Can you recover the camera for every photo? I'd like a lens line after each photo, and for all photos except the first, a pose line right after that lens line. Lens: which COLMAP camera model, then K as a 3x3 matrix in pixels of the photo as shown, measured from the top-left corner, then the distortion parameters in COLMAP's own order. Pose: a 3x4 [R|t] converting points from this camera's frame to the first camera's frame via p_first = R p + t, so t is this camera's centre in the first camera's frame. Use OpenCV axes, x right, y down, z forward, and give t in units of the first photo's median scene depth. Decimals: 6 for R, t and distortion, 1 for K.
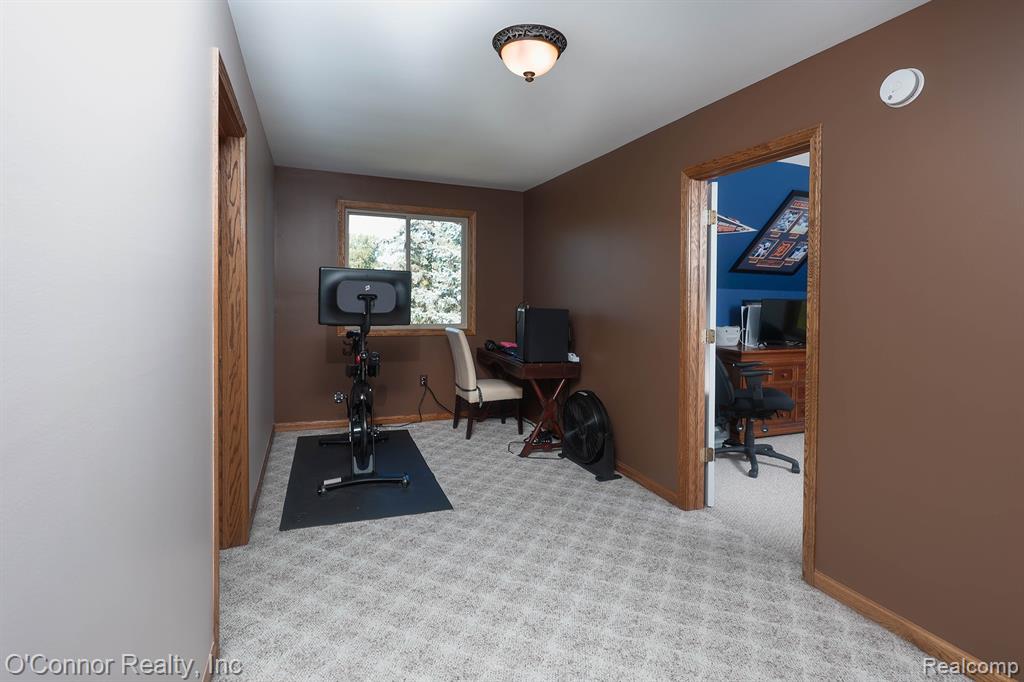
lens RADIAL K [[491.9, 0, 511.4], [0, 491.9, 309.6], [0, 0, 1]] dist [0.001599, 0.000143]
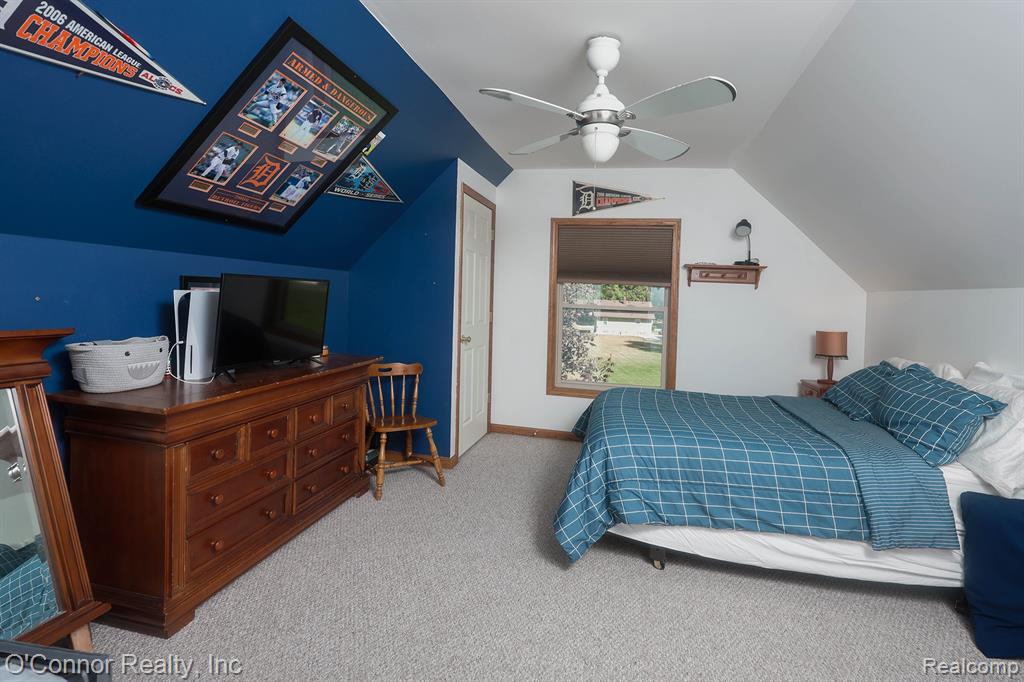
lens RADIAL K [[491.9, 0, 511.4], [0, 491.9, 309.6], [0, 0, 1]] dist [0.001599, 0.000143]
pose [[0.559596, -0.020757, 0.828506, 0.286022], [-0.004856, 0.999587, 0.028323, -0.003475], [-0.828751, -0.019873, 0.559264, 0.531886]]
